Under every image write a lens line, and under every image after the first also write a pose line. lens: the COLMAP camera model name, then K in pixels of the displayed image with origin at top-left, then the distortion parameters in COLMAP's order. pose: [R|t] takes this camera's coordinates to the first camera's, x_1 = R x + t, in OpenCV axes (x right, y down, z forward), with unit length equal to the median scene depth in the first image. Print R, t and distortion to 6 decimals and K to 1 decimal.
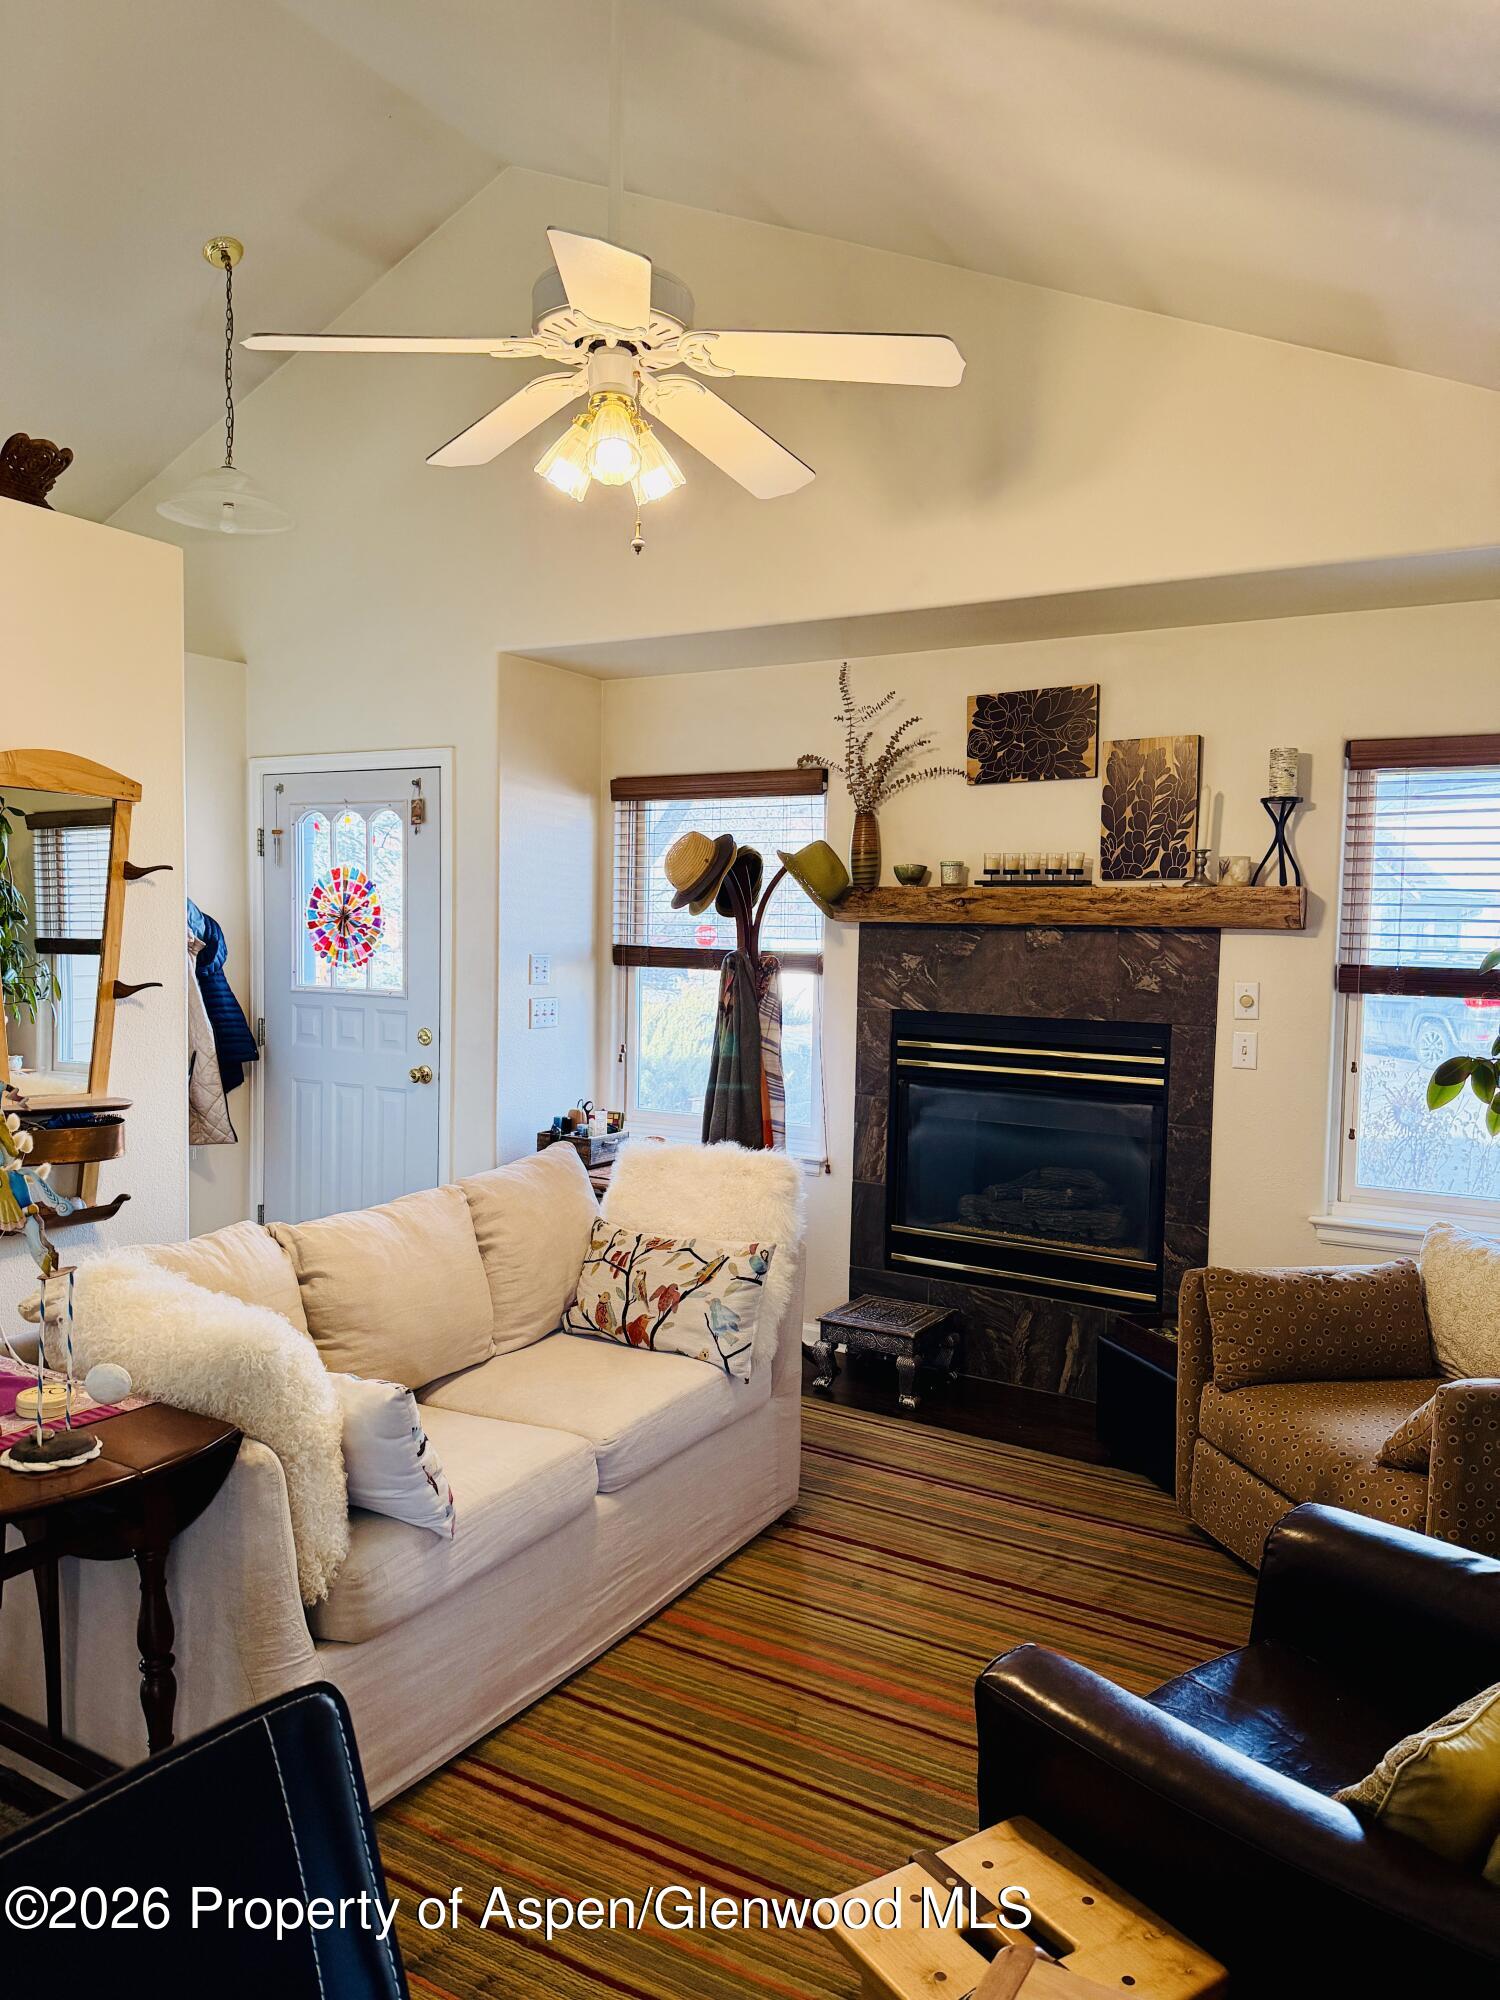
lens RADIAL K [[1385.3, 0, 744.9], [0, 1385.3, 1010.2], [0, 0, 1]] dist [0.153073, -0.267922]
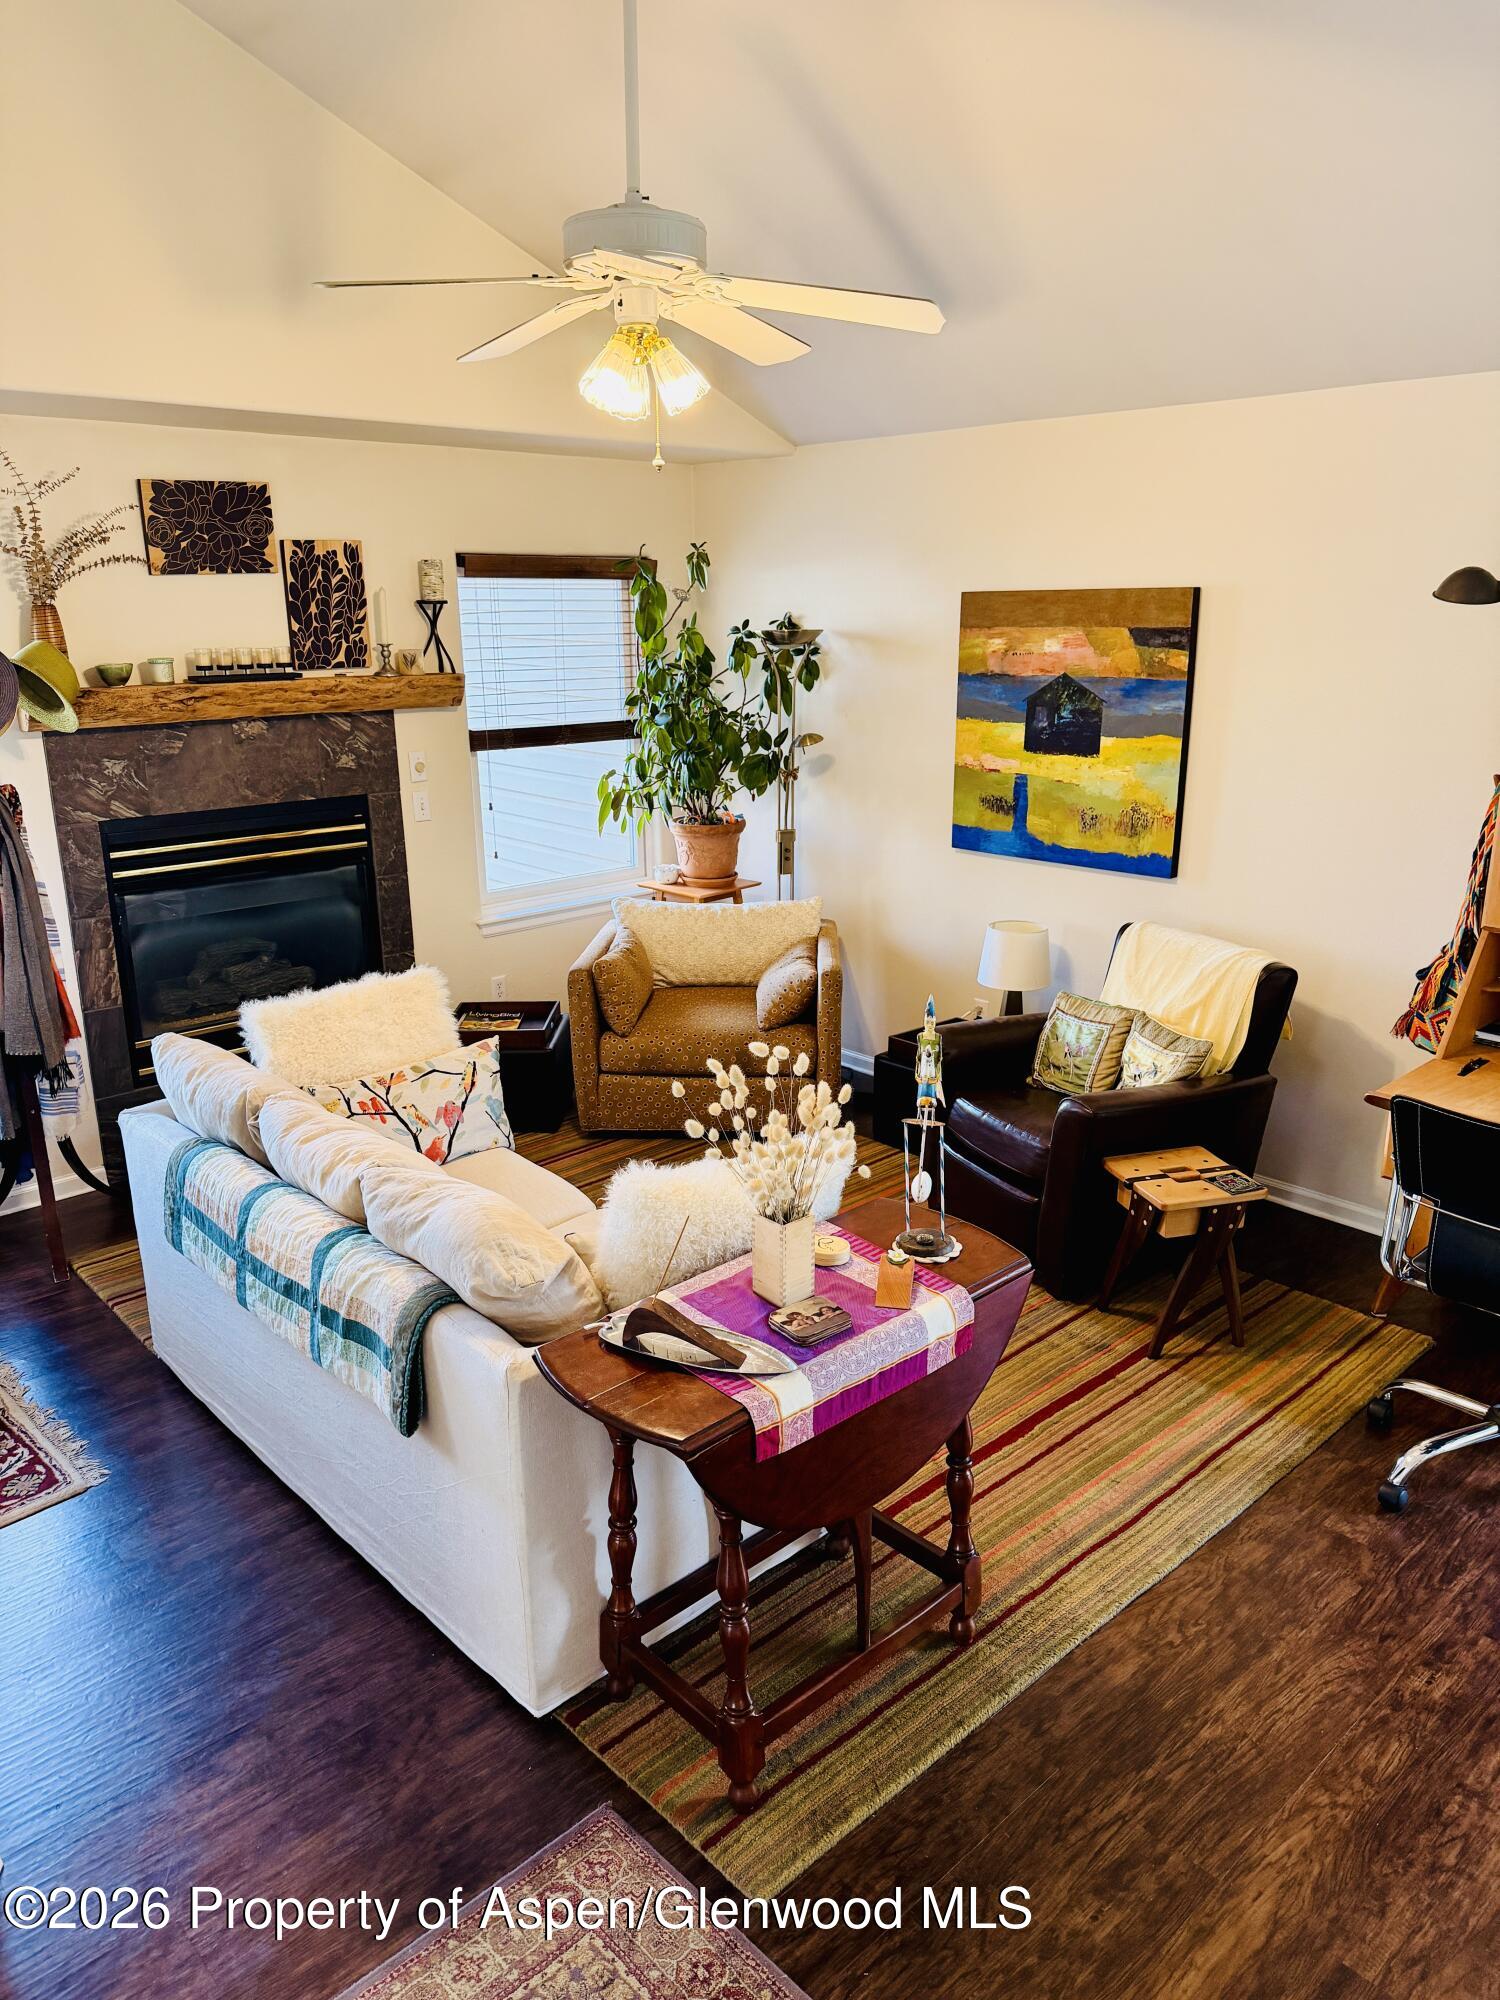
lens RADIAL K [[1393.2, 0, 752.1], [0, 1393.2, 1008.9], [0, 0, 1]] dist [0.152727, -0.332406]
pose [[0.270944, -0.294590, 0.916409, -0.737927], [0.069929, 0.955528, 0.286490, -0.132081], [-0.960052, -0.013540, 0.279495, 0.342033]]
